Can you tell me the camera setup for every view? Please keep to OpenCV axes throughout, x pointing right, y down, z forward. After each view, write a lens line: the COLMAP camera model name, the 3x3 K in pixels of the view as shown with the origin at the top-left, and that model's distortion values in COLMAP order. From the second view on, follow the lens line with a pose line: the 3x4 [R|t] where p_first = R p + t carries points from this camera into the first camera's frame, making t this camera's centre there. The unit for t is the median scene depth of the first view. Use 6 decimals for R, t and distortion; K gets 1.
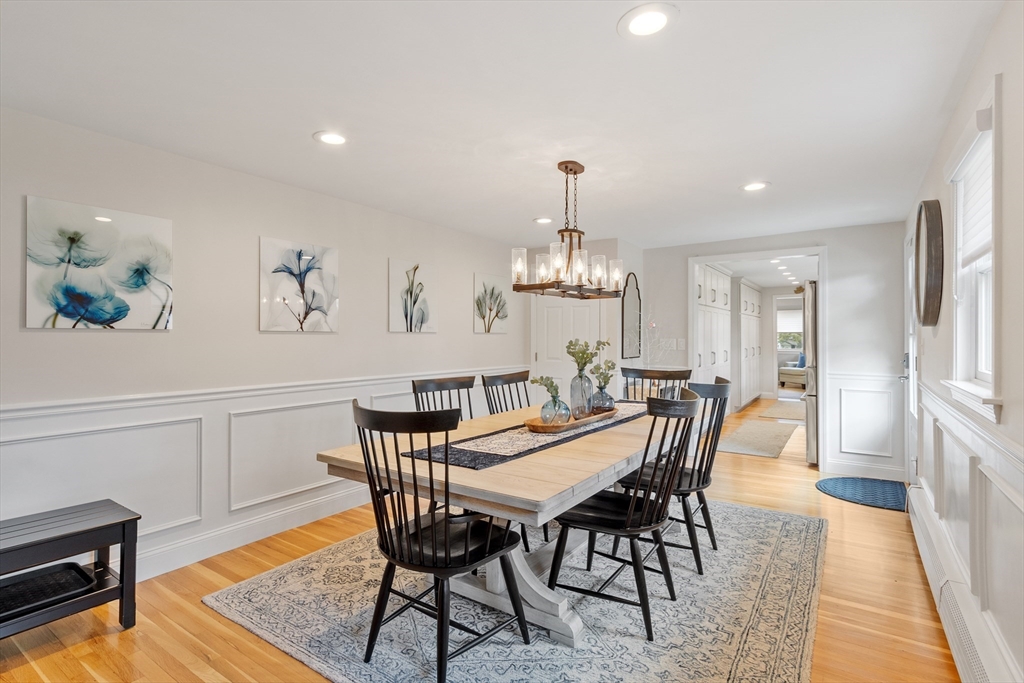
lens RADIAL K [[498.8, 0, 507.6], [0, 498.8, 334.4], [0, 0, 1]] dist [0.004015, 0.000131]
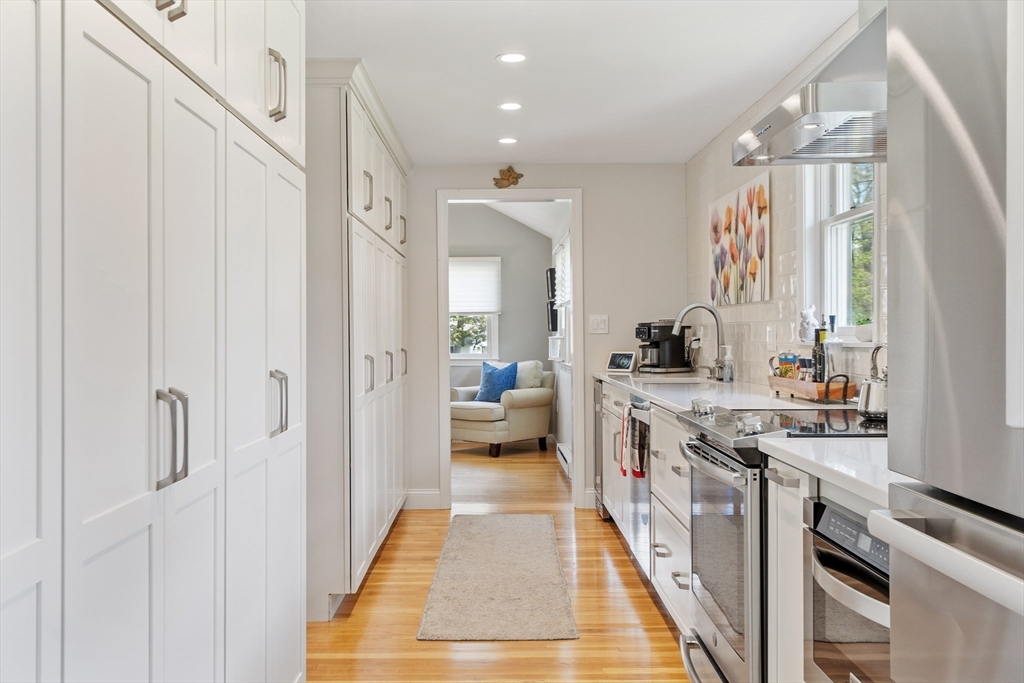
lens RADIAL K [[959.4, 0, 463.5], [0, 959.4, 335.7], [0, 0, 1]] dist [-0.011611, 0.000000]
pose [[0.845120, -0.005515, 0.534549, 0.542122], [0.003218, 0.999981, 0.005230, 0.035599], [-0.534567, -0.002700, 0.845122, 1.188922]]
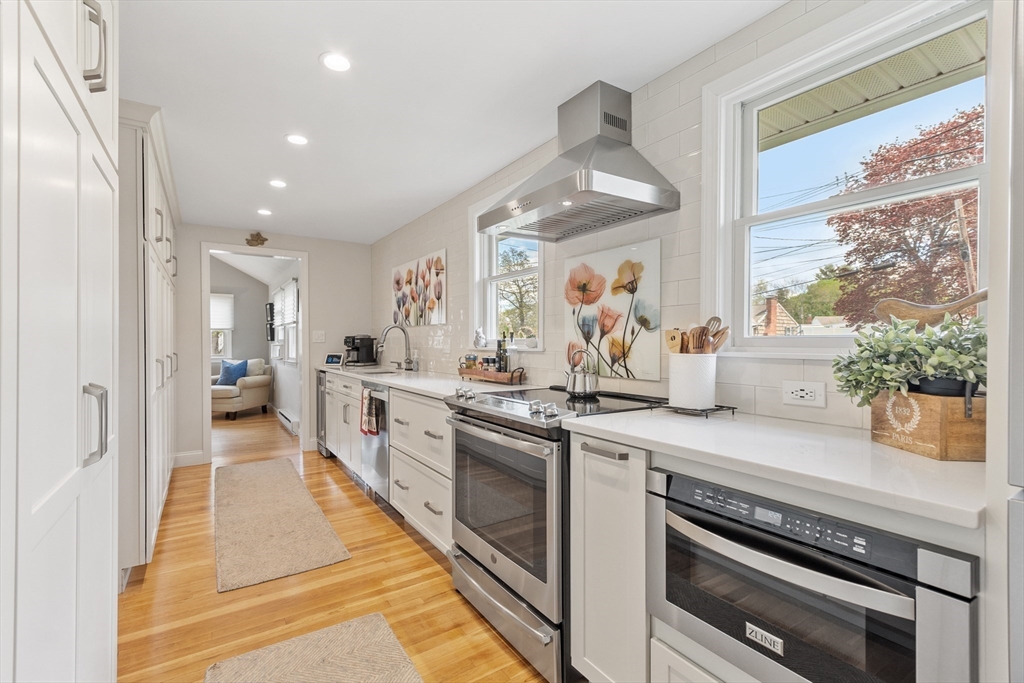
lens RADIAL K [[455.9, 0, 487.9], [0, 455.9, 343.2], [0, 0, 1]] dist [0.006265, -0.003464]
pose [[0.402155, -0.002710, 0.915568, 0.637263], [-0.002966, 0.999987, 0.004263, 0.036748], [-0.915567, -0.004430, 0.402142, 1.503801]]
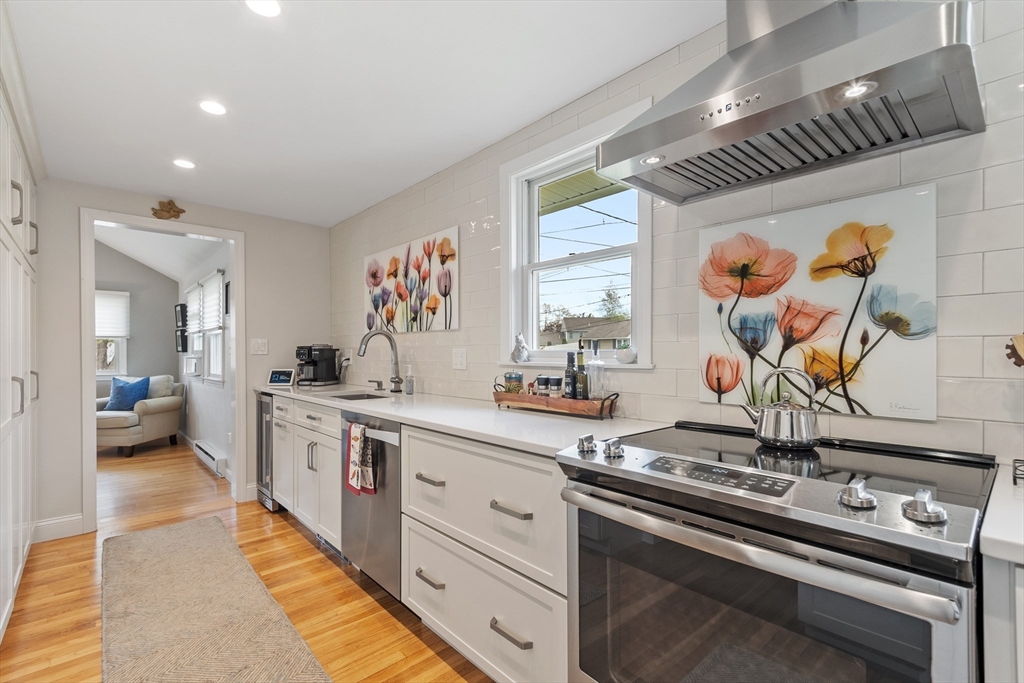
lens RADIAL K [[455.9, 0, 488.6], [0, 455.9, 352.9], [0, 0, 1]] dist [0.006265, -0.003464]
pose [[0.249026, -0.000234, 0.968497, 0.811339], [-0.003142, 0.999995, 0.001049, 0.035487], [-0.968492, -0.003305, 0.249024, 1.746990]]
